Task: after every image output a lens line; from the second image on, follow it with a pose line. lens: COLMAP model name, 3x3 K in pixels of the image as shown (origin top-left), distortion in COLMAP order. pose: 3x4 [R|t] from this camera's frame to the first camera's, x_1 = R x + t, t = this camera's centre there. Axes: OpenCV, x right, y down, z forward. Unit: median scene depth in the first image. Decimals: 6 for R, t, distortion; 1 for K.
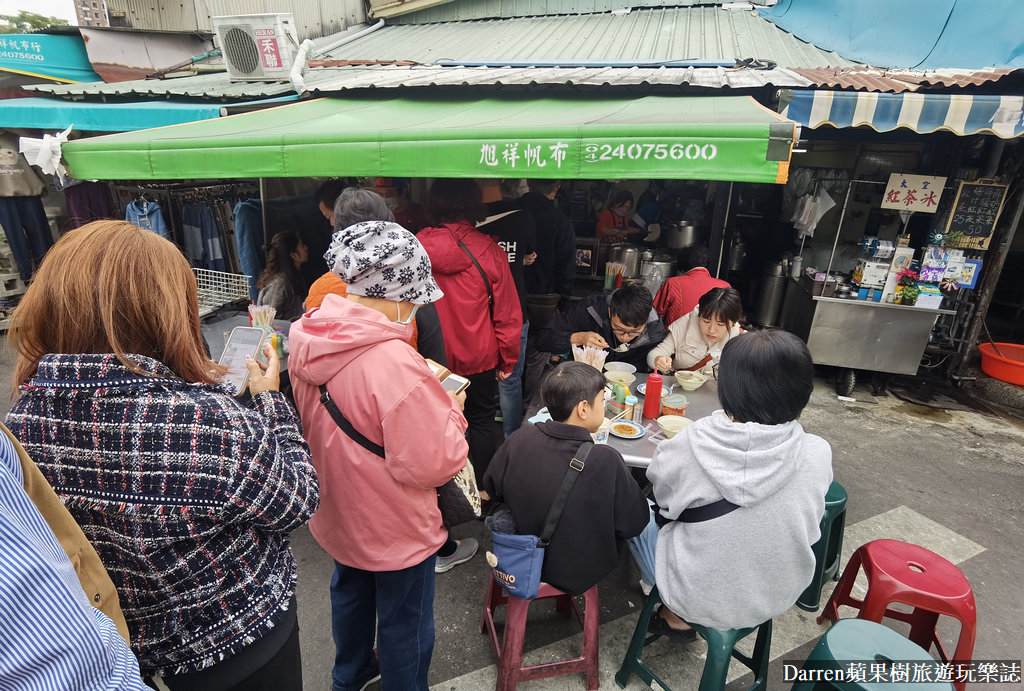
lens RADIAL K [[537.9, 0, 527.6], [0, 537.9, 343.5], [0, 0, 1]] dist [-0.061000, 0.036397]
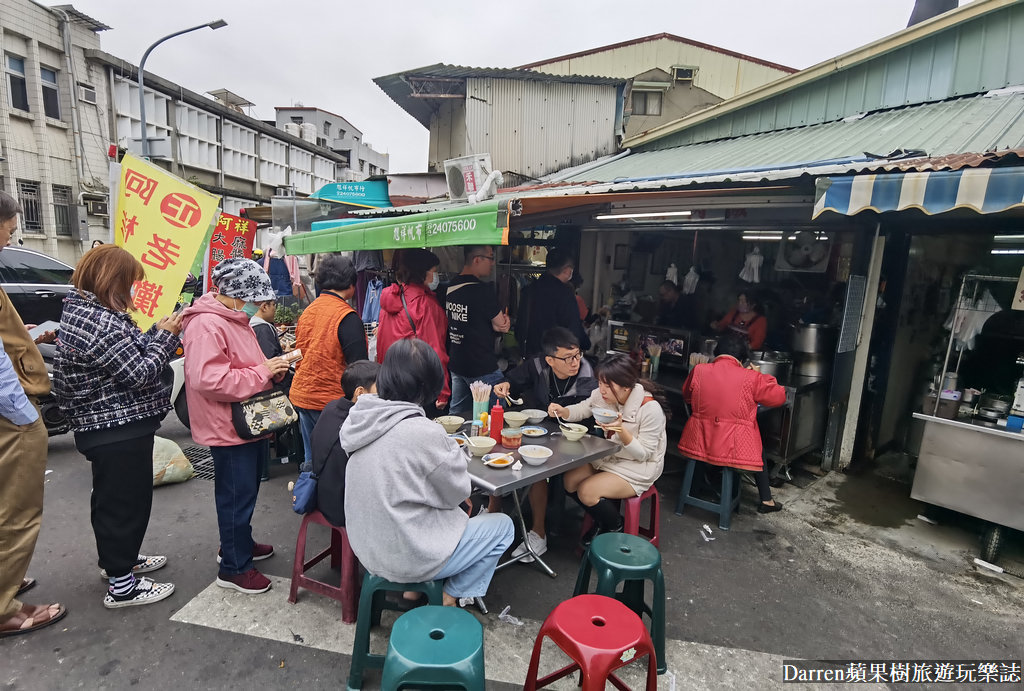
lens RADIAL K [[531.0, 0, 520.4], [0, 531.0, 343.2], [0, 0, 1]] dist [-0.060207, 0.032403]
pose [[0.832810, 0.091130, -0.546006, 0.517676], [-0.197708, 0.970267, -0.139619, 0.041739], [0.517048, 0.224225, 0.826066, 0.009095]]
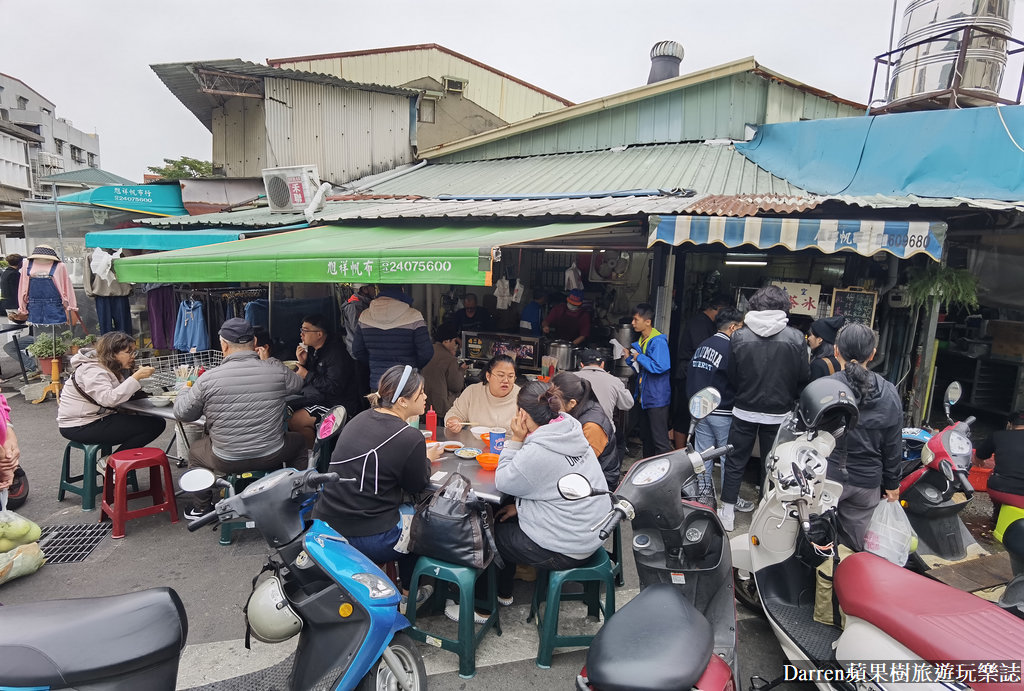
lens RADIAL K [[531.0, 0, 520.4], [0, 531.0, 343.2], [0, 0, 1]] dist [-0.060207, 0.032403]
pose [[0.988811, 0.022145, -0.147521, 0.332645], [-0.050608, 0.980071, -0.192094, 0.056845], [0.140327, 0.197410, 0.970225, -0.163361]]
